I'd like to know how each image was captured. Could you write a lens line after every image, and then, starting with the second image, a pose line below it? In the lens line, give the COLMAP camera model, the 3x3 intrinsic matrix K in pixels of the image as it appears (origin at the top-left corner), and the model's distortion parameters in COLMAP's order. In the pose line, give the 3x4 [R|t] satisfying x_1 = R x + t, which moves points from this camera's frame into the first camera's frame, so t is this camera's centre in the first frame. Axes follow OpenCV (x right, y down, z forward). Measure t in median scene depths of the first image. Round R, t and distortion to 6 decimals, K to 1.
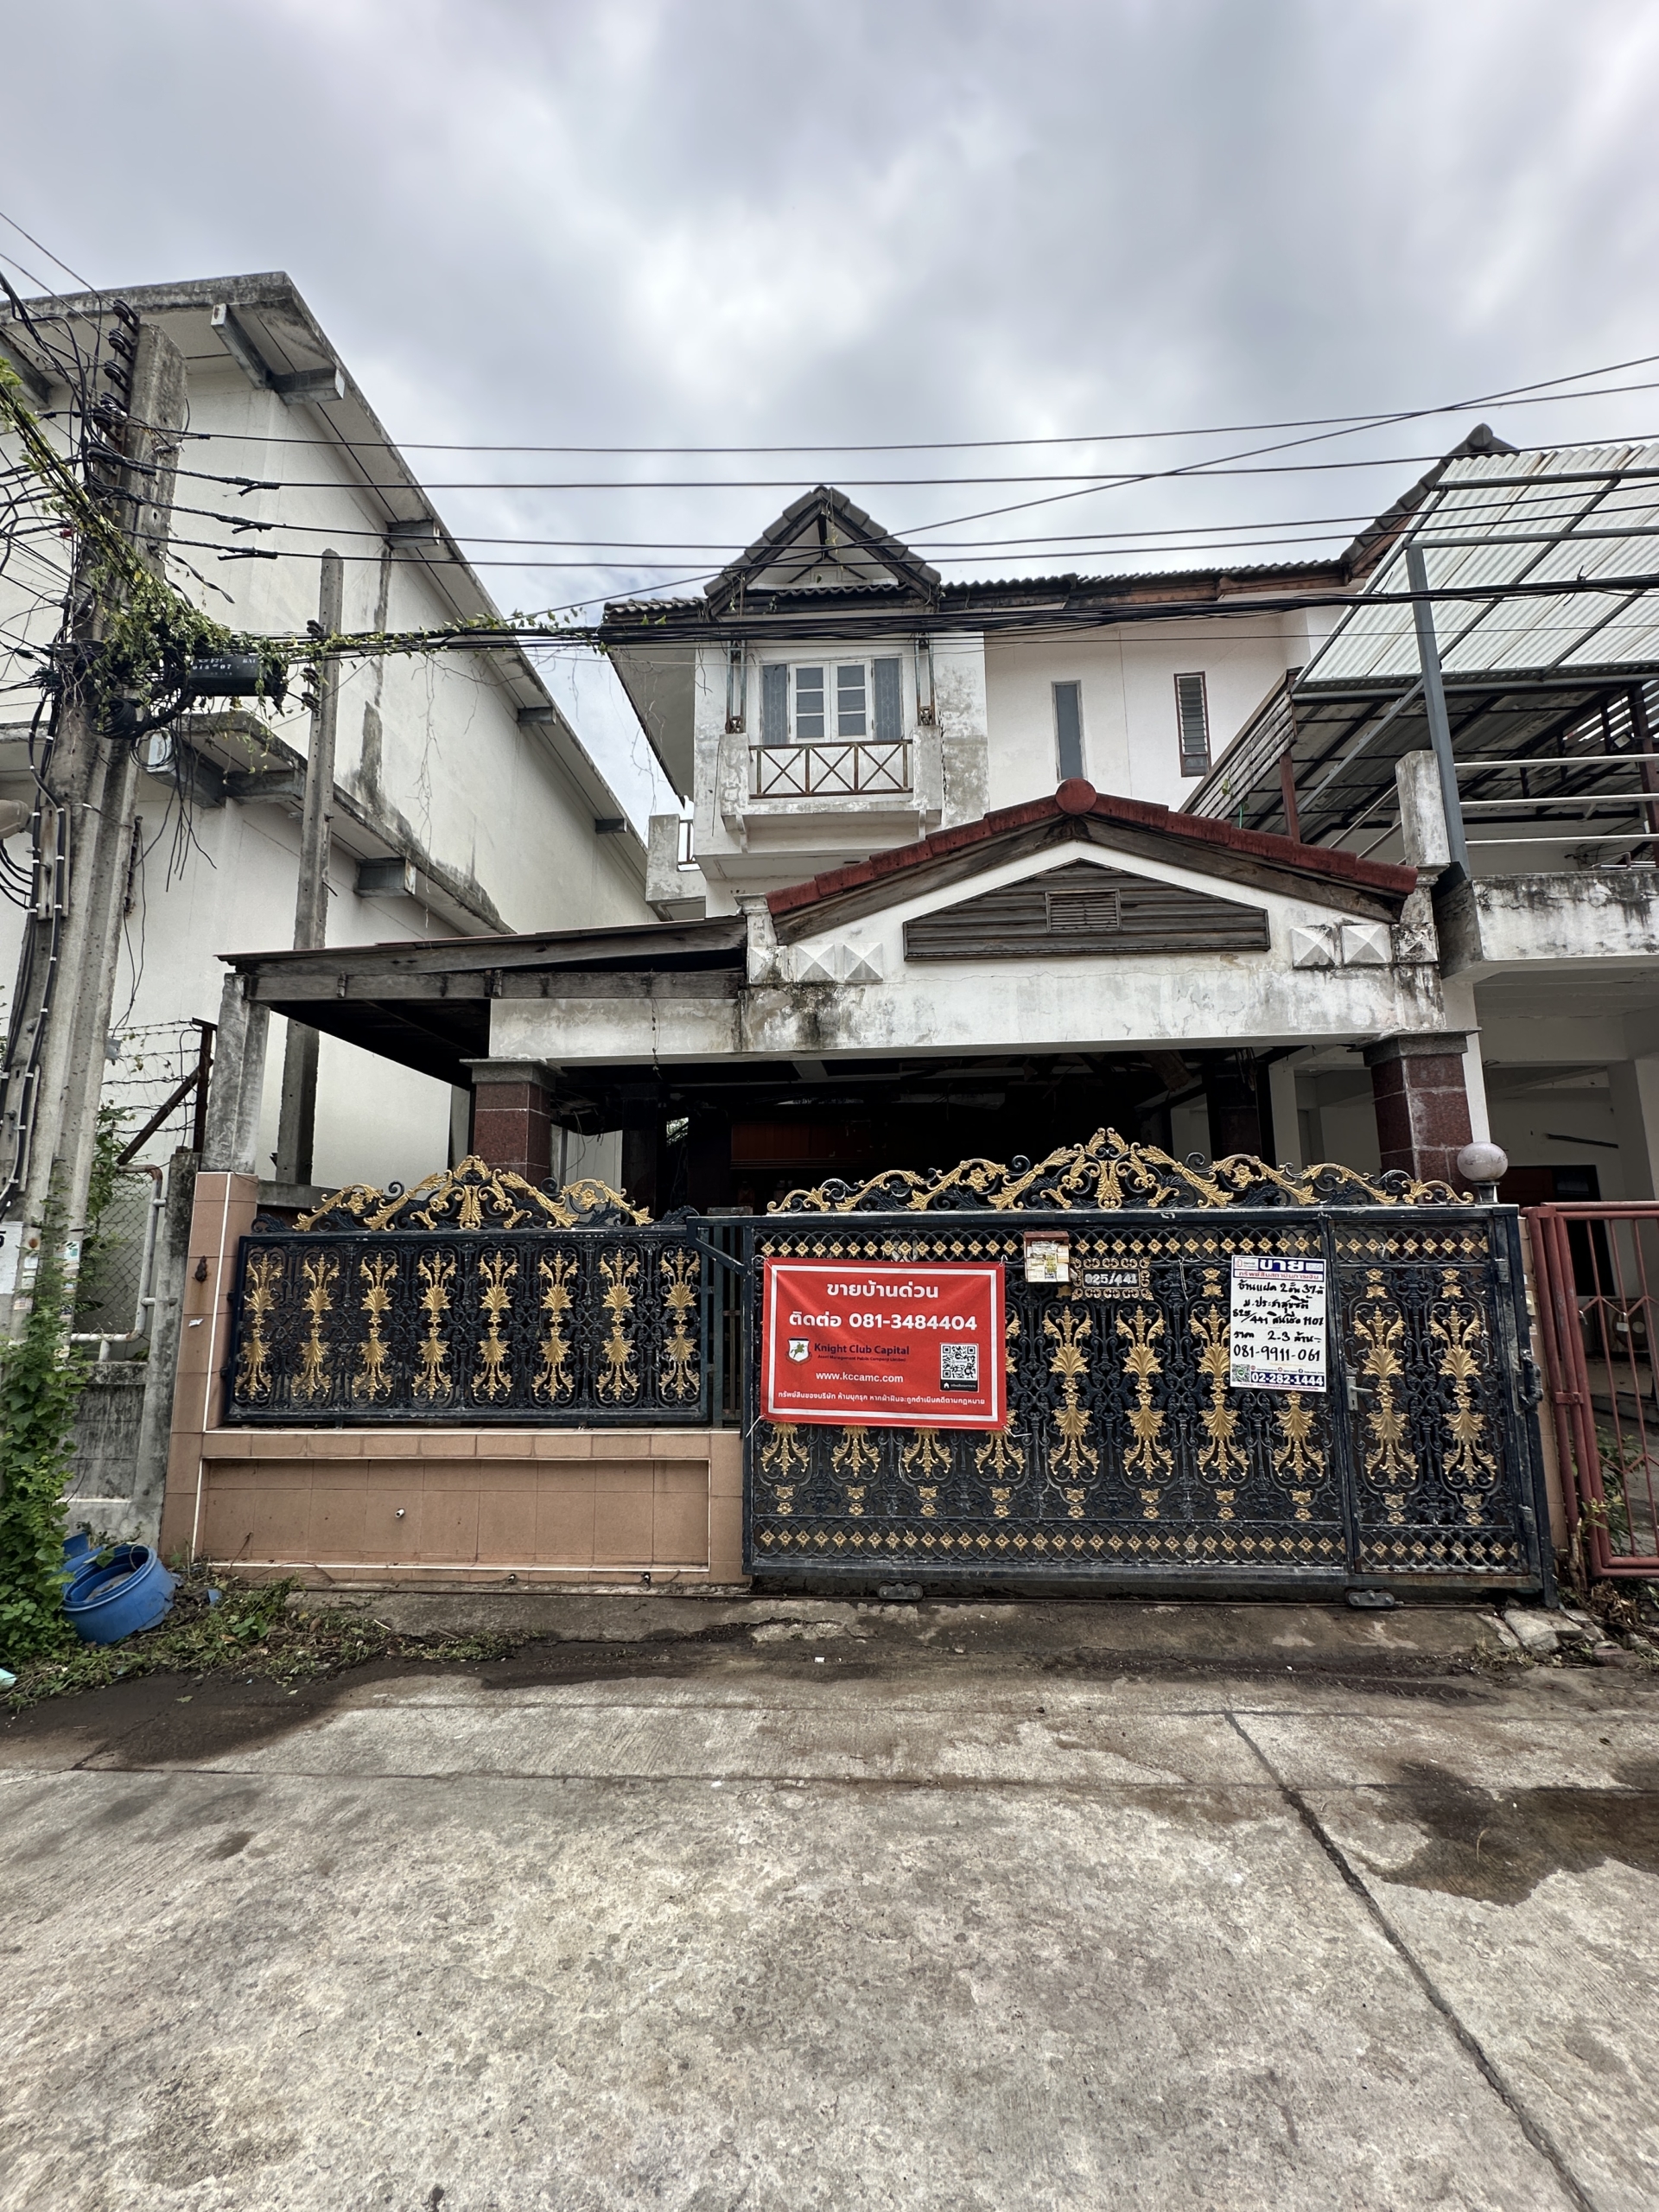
lens RADIAL K [[884.6, 0, 828.5], [0, 884.6, 1106.2], [0, 0, 1]] dist [-0.002153, 0.000688]
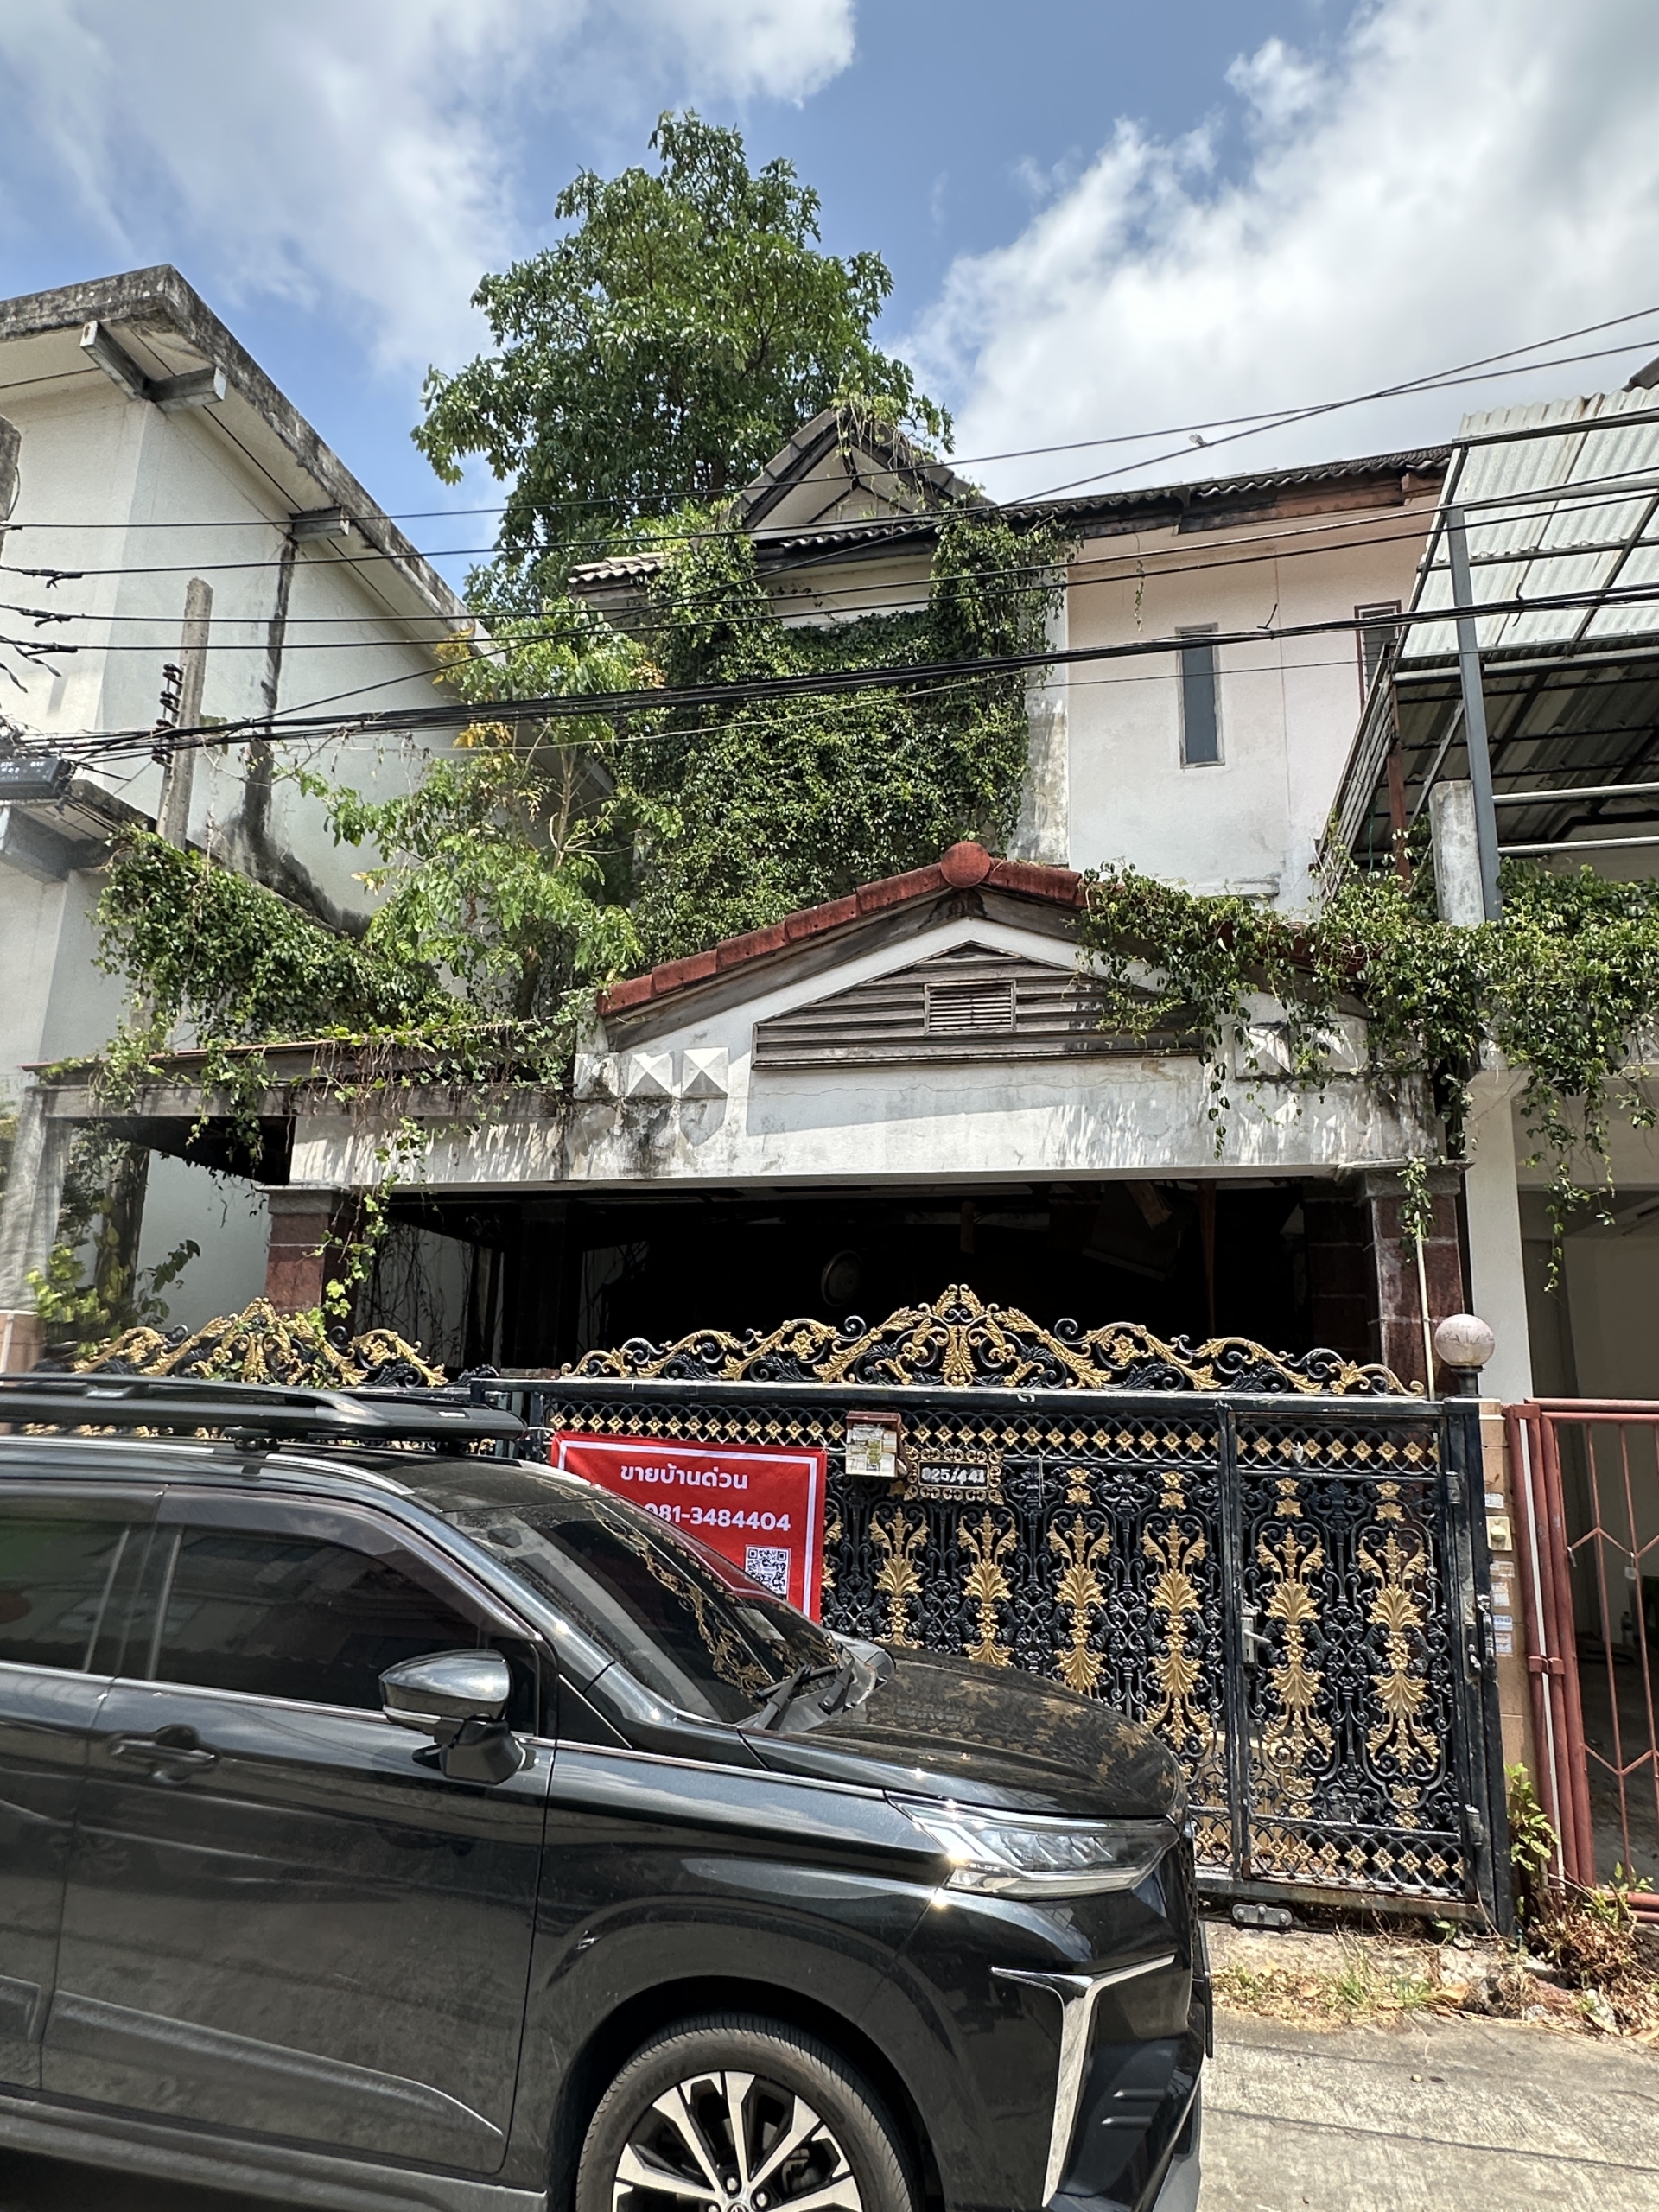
lens RADIAL K [[1338.6, 0, 819.7], [0, 1338.6, 1105.8], [0, 0, 1]] dist [0.004890, -0.006024]
pose [[0.985254, -0.002176, -0.171084, 0.398113], [-0.008764, 0.997965, -0.063166, -0.059667], [0.170873, 0.063734, 0.983229, -0.230012]]
